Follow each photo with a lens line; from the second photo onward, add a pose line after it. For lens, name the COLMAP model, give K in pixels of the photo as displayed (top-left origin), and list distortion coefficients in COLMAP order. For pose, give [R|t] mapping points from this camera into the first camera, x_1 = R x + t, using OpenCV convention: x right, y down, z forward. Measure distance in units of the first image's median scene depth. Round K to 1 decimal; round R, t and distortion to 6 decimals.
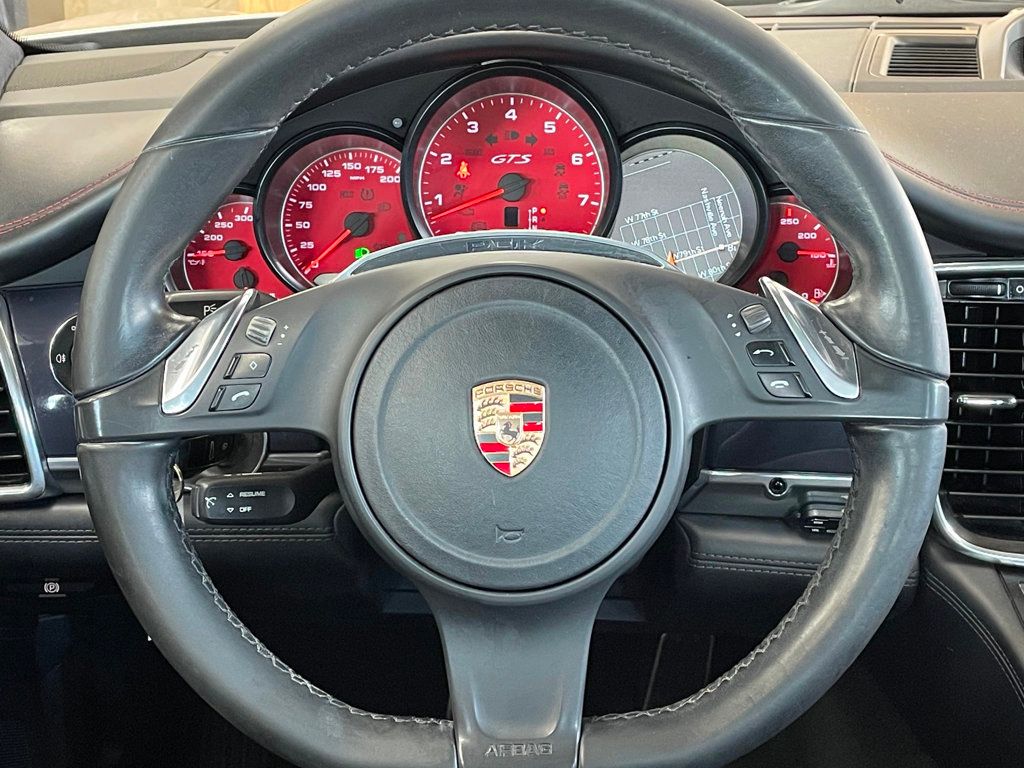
lens RADIAL K [[1562.4, 0, 512.0], [0, 1562.4, 384.0], [0, 0, 1]] dist [-0.023864, -0.014863]
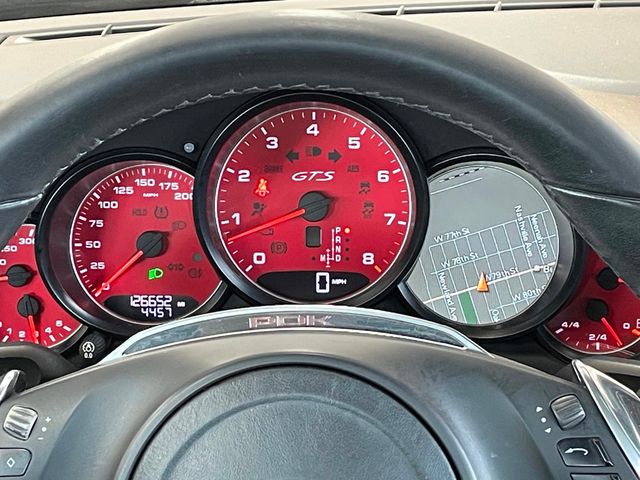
lens RADIAL K [[1518.9, 0, 320.0], [0, 1518.9, 240.0], [0, 0, 1]] dist [-0.233928, 4.282270]
pose [[0.999828, 0.001107, -0.018524, 0.020662], [-0.001490, 0.999785, -0.020674, -0.086706], [0.018498, 0.020698, 0.999615, 0.086272]]
